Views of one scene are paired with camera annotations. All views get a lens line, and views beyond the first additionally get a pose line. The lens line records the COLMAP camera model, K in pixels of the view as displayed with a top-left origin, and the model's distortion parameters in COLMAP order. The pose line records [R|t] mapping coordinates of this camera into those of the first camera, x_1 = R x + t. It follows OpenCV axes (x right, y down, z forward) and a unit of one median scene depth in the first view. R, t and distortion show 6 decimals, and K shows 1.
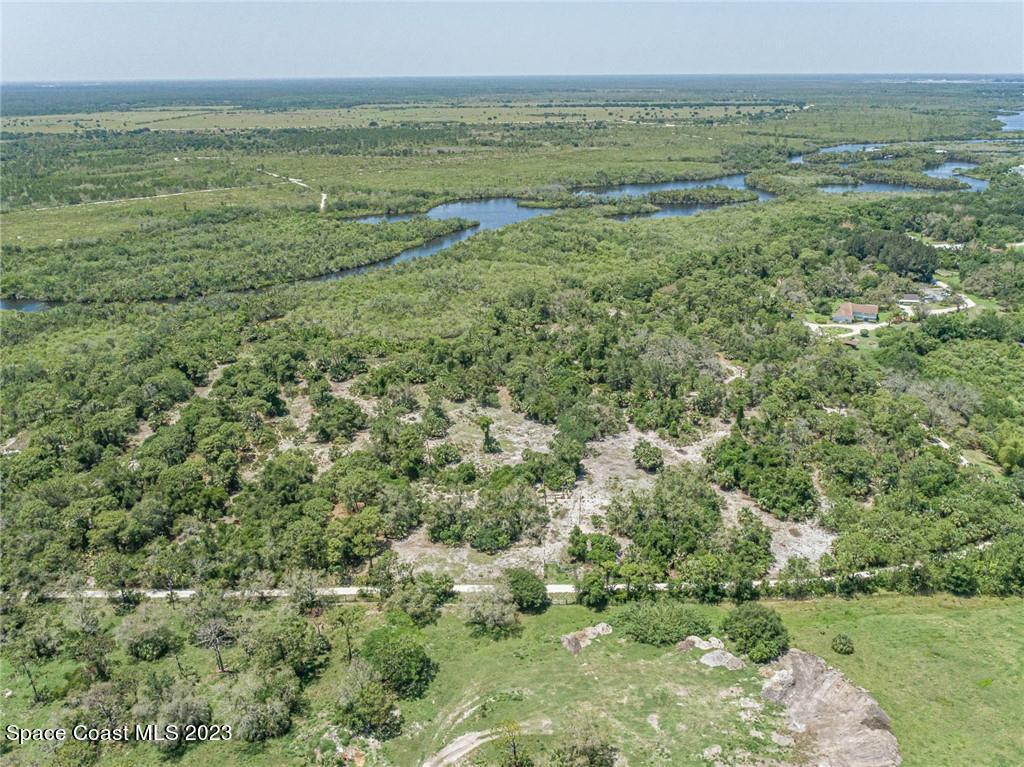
lens RADIAL K [[795.4, 0, 515.9], [0, 795.4, 382.8], [0, 0, 1]] dist [-0.021965, 0.016688]
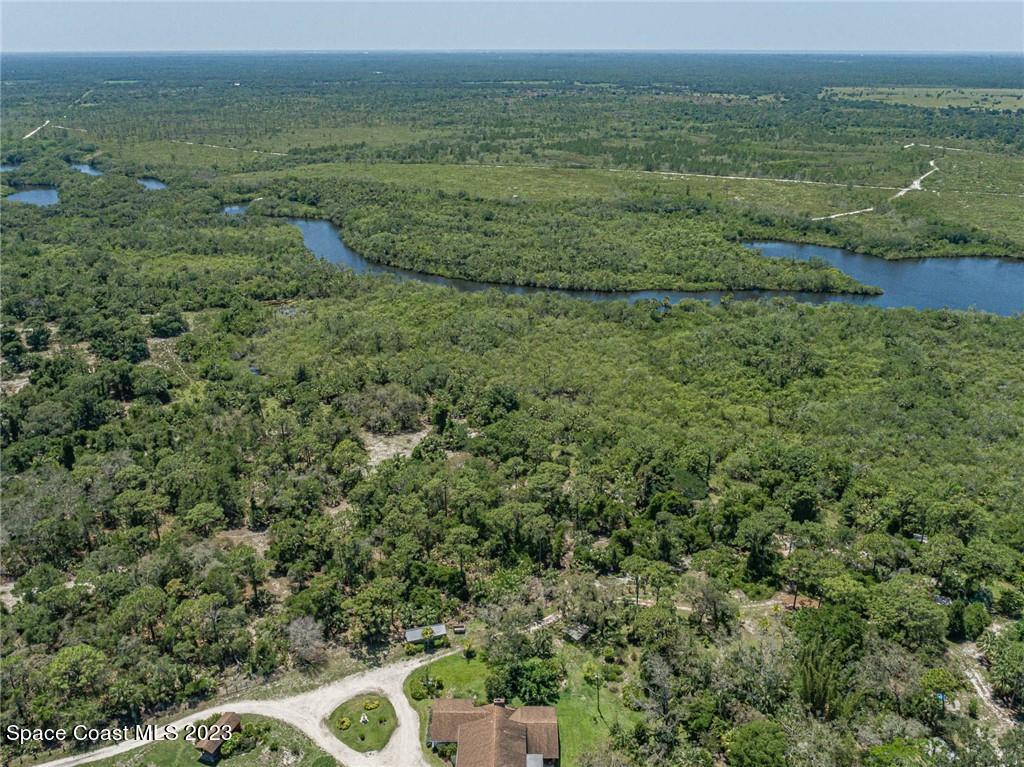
lens RADIAL K [[795.4, 0, 520.6], [0, 795.4, 362.3], [0, 0, 1]] dist [-0.021965, 0.016688]
pose [[0.369030, 0.351438, -0.860412, 0.659822], [-0.342230, 0.912091, 0.225764, -0.321712], [0.864116, 0.211145, 0.456861, 0.803128]]
